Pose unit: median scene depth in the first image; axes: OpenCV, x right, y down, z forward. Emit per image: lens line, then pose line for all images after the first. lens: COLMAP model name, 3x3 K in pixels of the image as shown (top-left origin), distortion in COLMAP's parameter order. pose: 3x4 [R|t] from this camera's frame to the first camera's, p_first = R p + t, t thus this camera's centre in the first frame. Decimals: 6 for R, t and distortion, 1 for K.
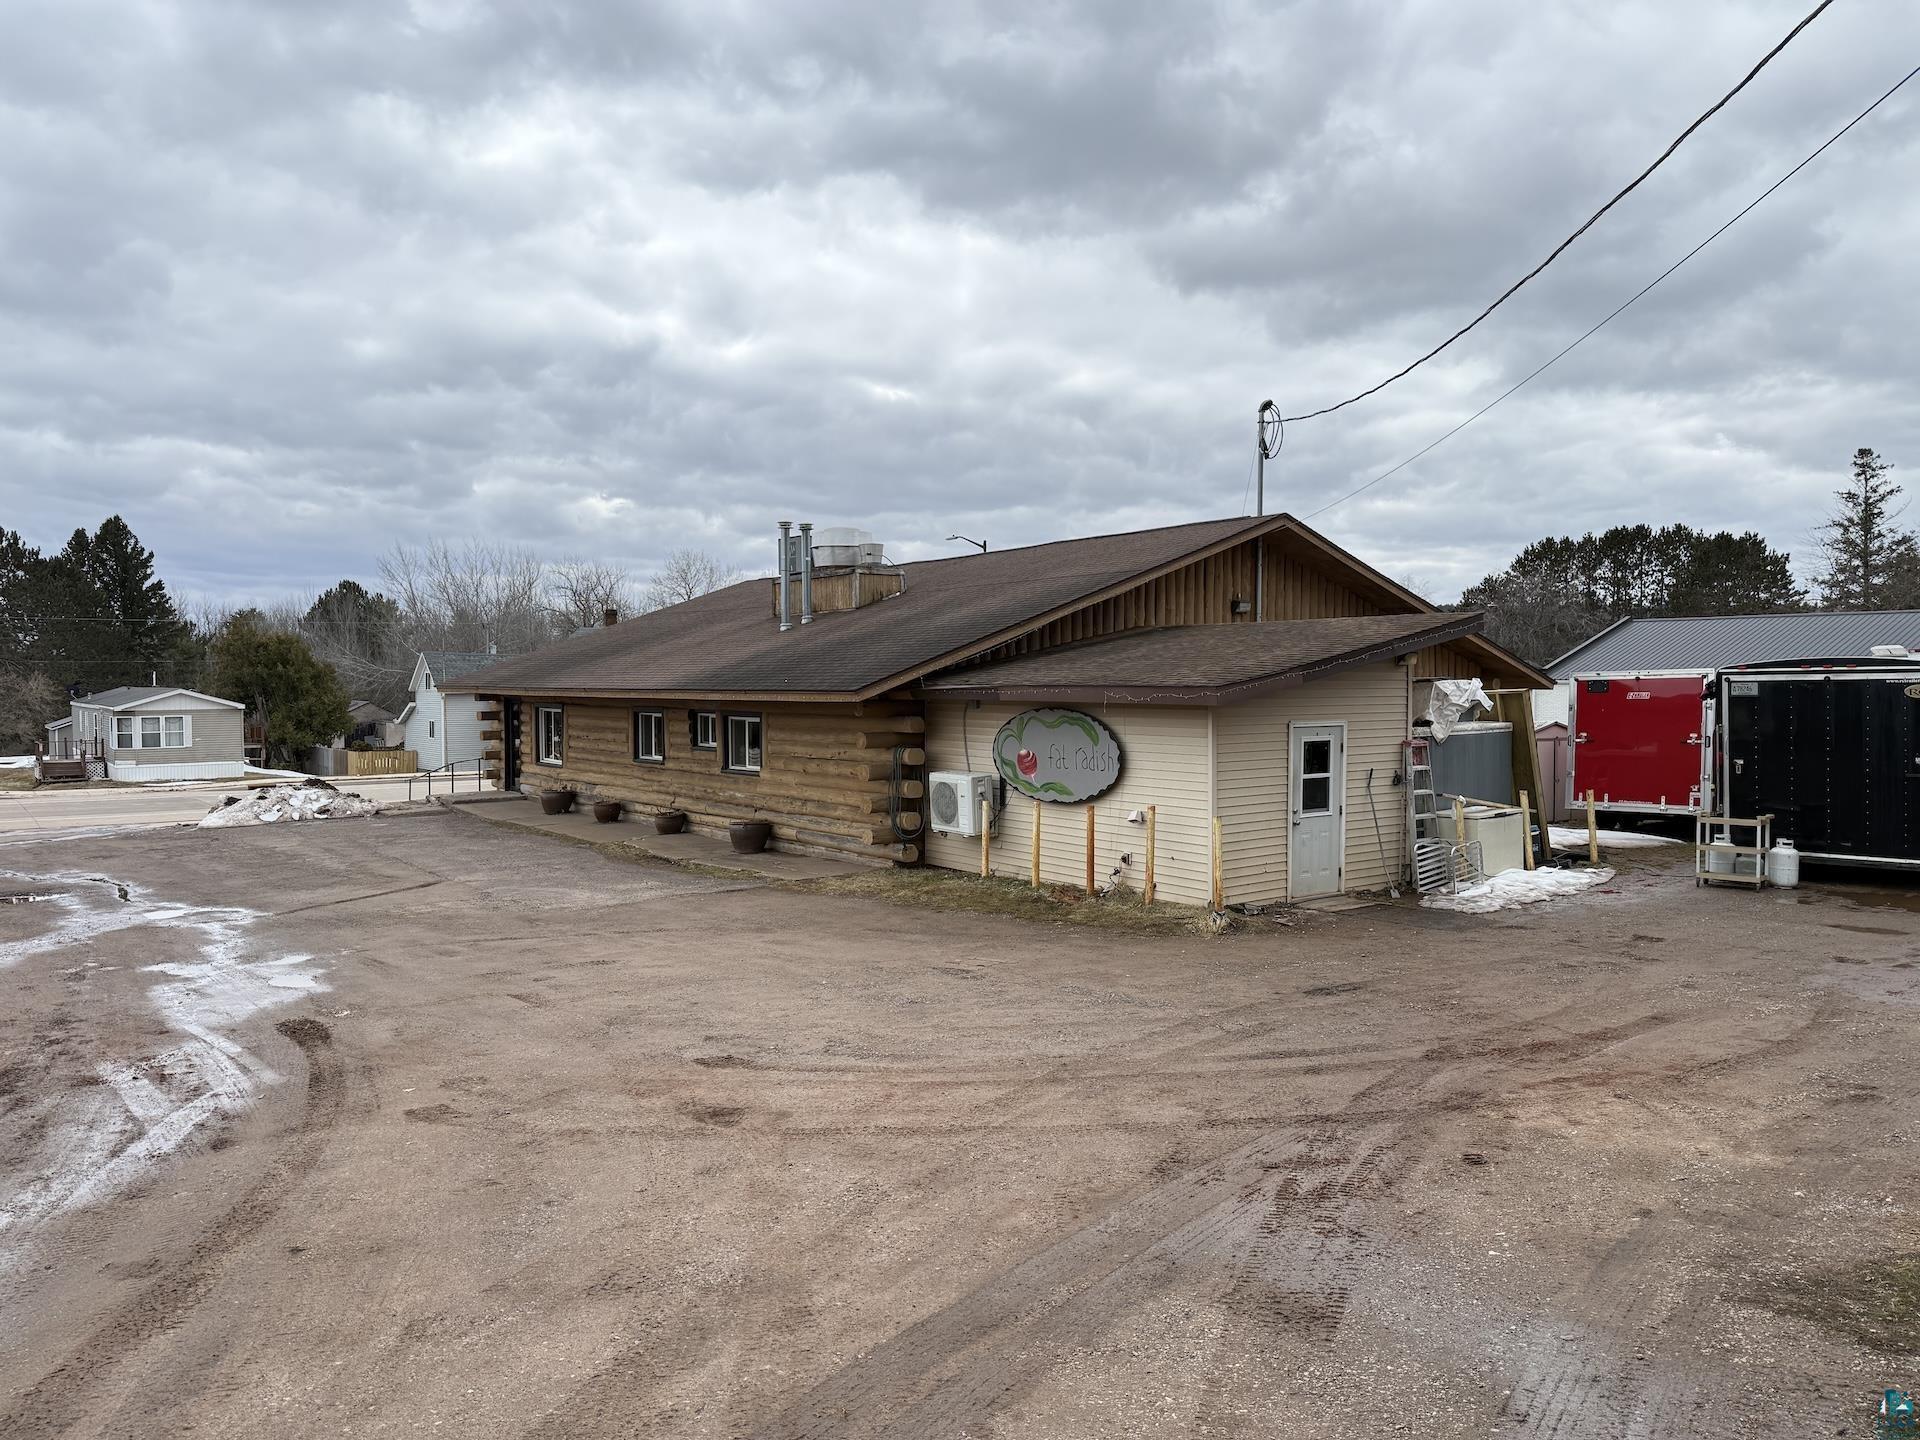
lens RADIAL K [[1348.9, 0, 962.1], [0, 1348.9, 721.2], [0, 0, 1]] dist [0.039436, -0.042992]
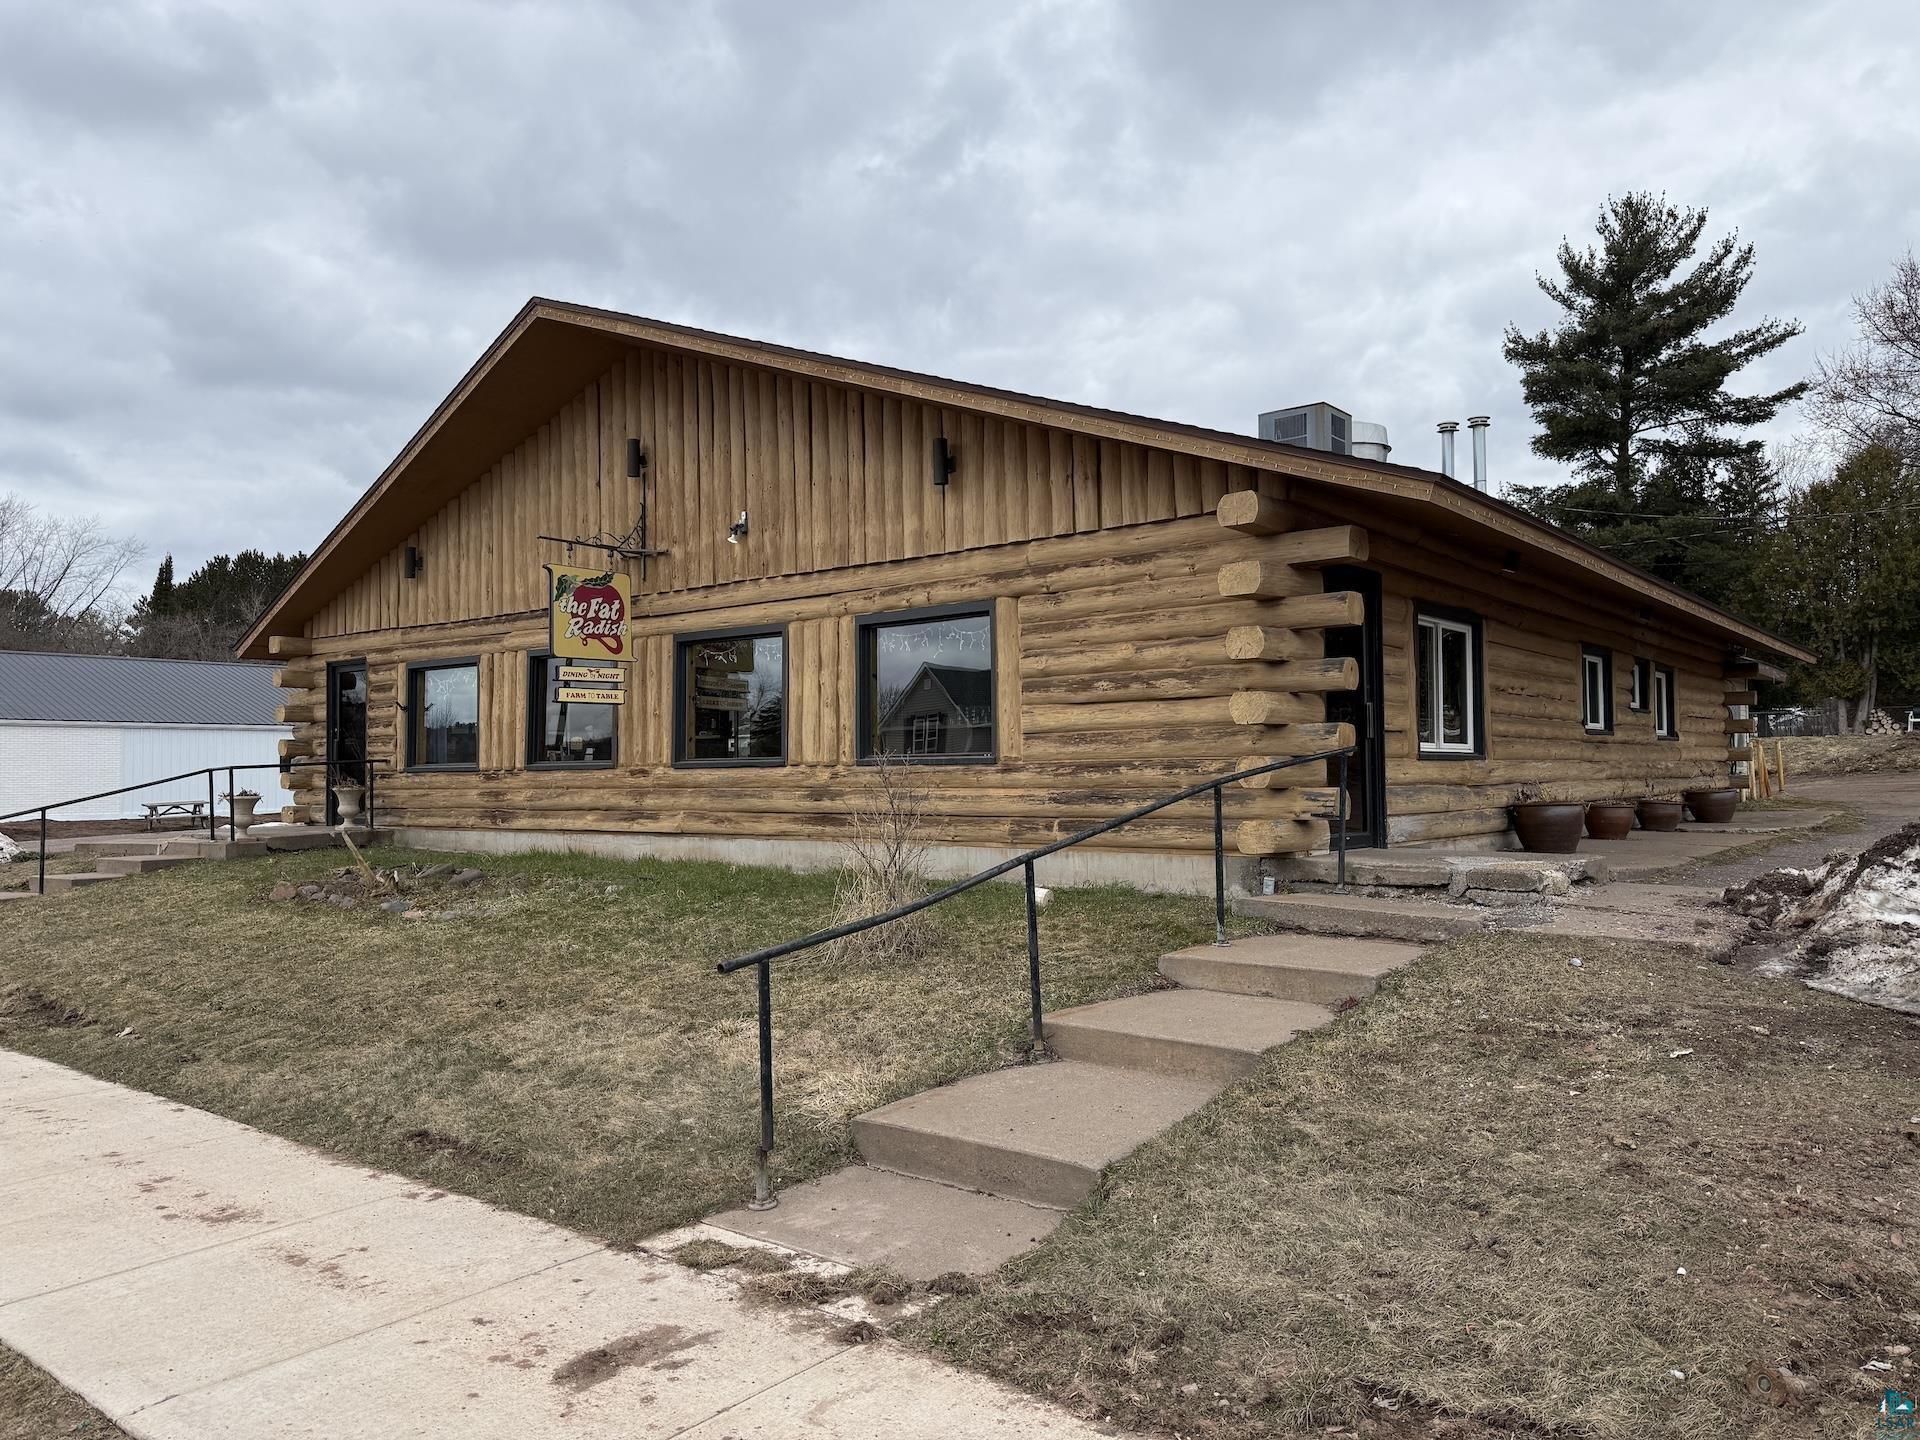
lens RADIAL K [[1348.9, 0, 953.0], [0, 1348.9, 708.2], [0, 0, 1]] dist [0.039436, -0.042992]
pose [[-0.246355, 0.048965, 0.967942, -0.730393], [0.035420, 0.998511, -0.041497, 0.032617], [-0.968532, 0.024061, -0.247722, 1.372075]]
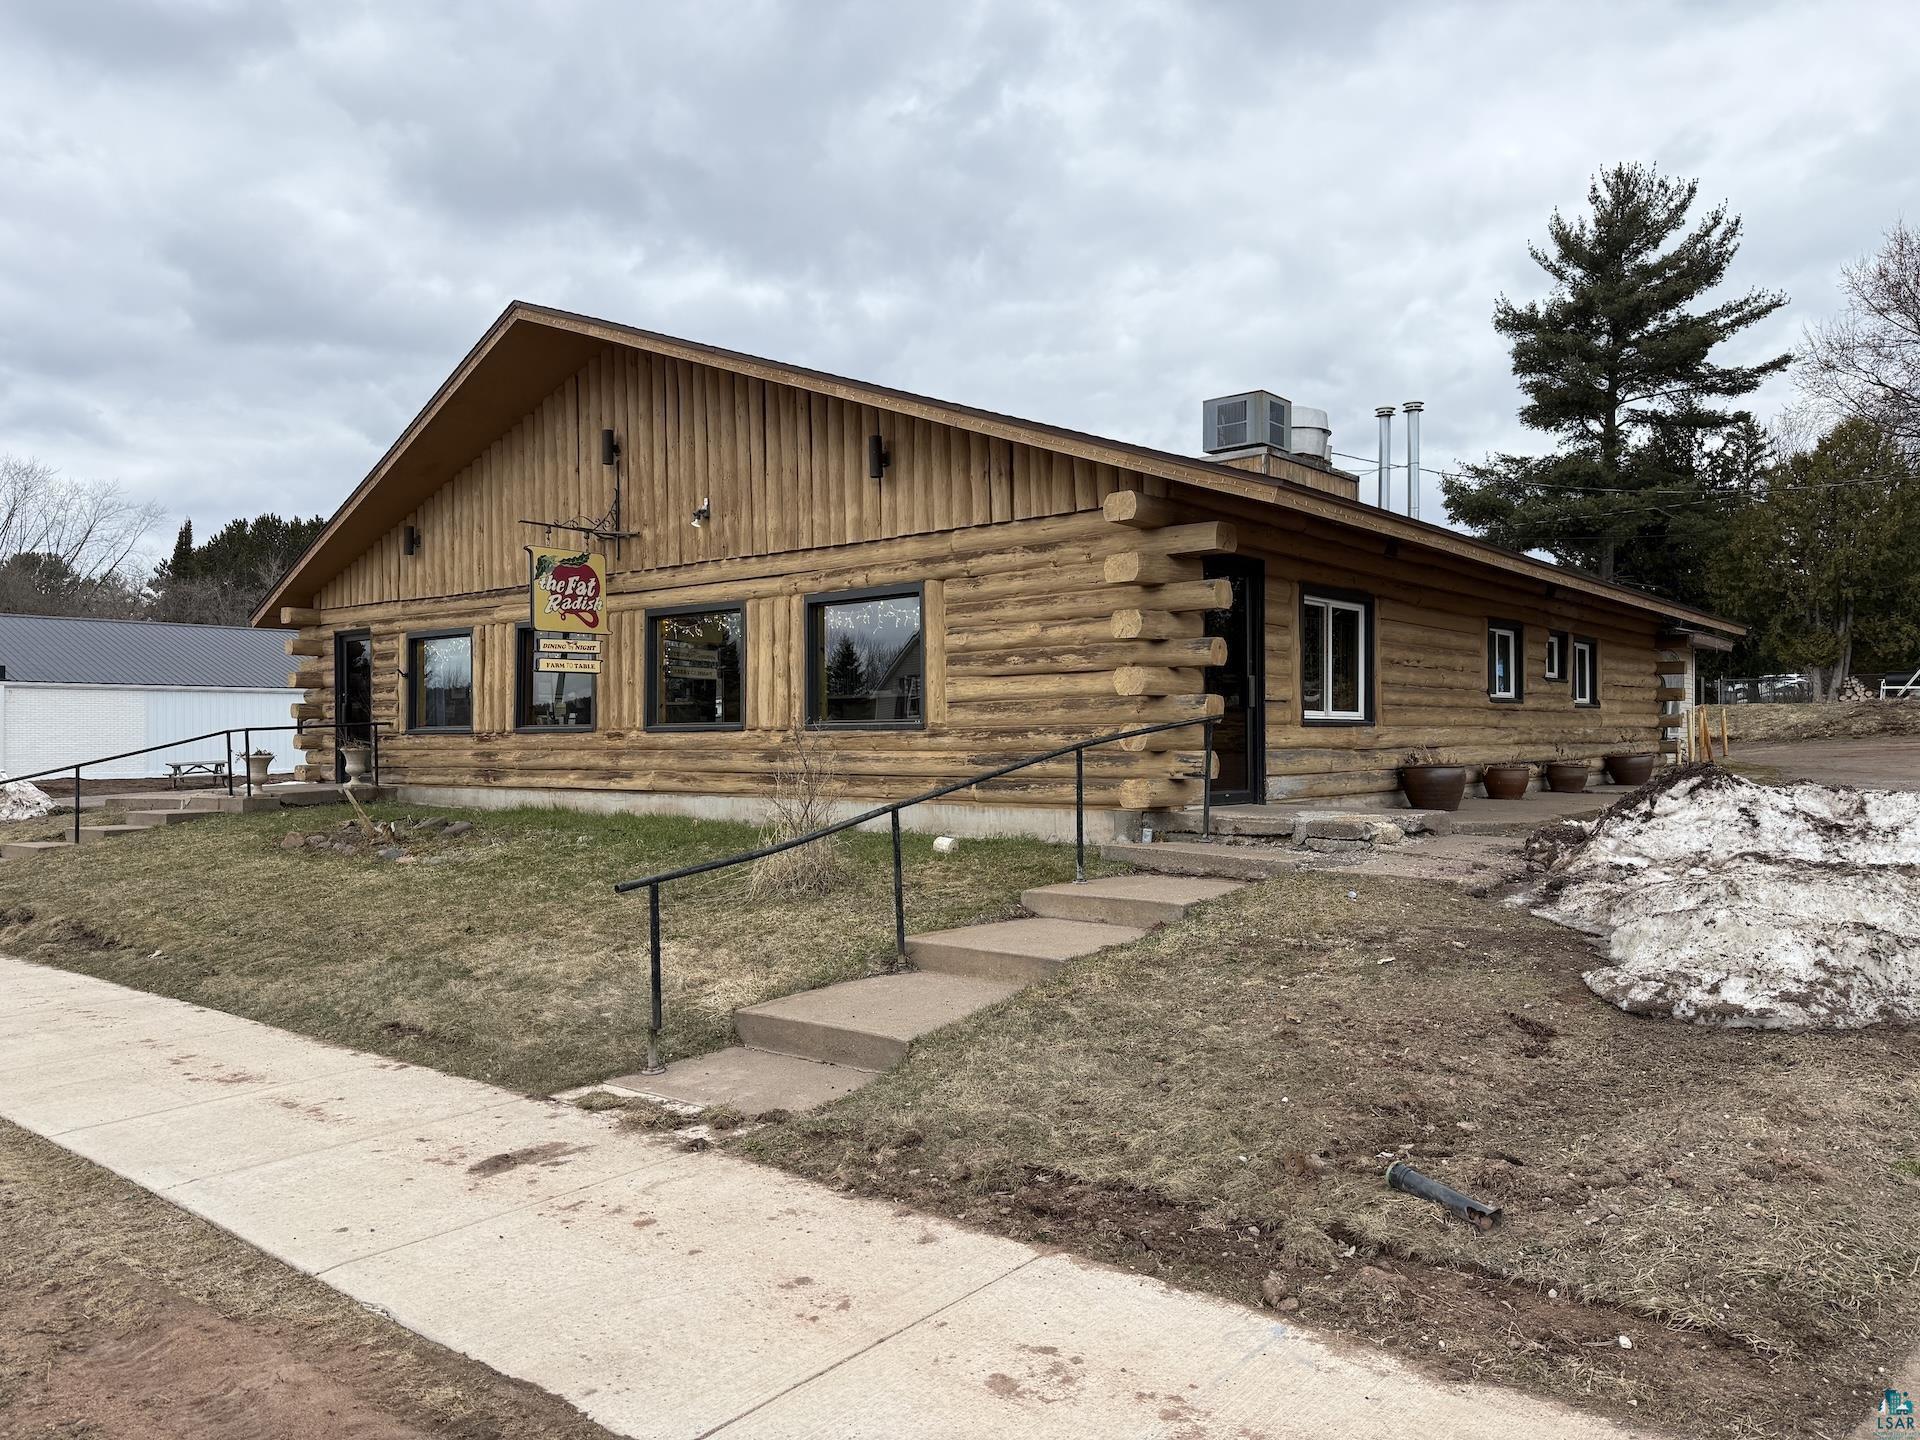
lens RADIAL K [[1348.9, 0, 956.3], [0, 1348.9, 718.2], [0, 0, 1]] dist [0.039436, -0.042992]
pose [[-0.236253, 0.014976, 0.971576, -0.786382], [0.032519, 0.999443, -0.007498, 0.033169], [-0.971147, 0.029823, -0.236608, 1.355658]]
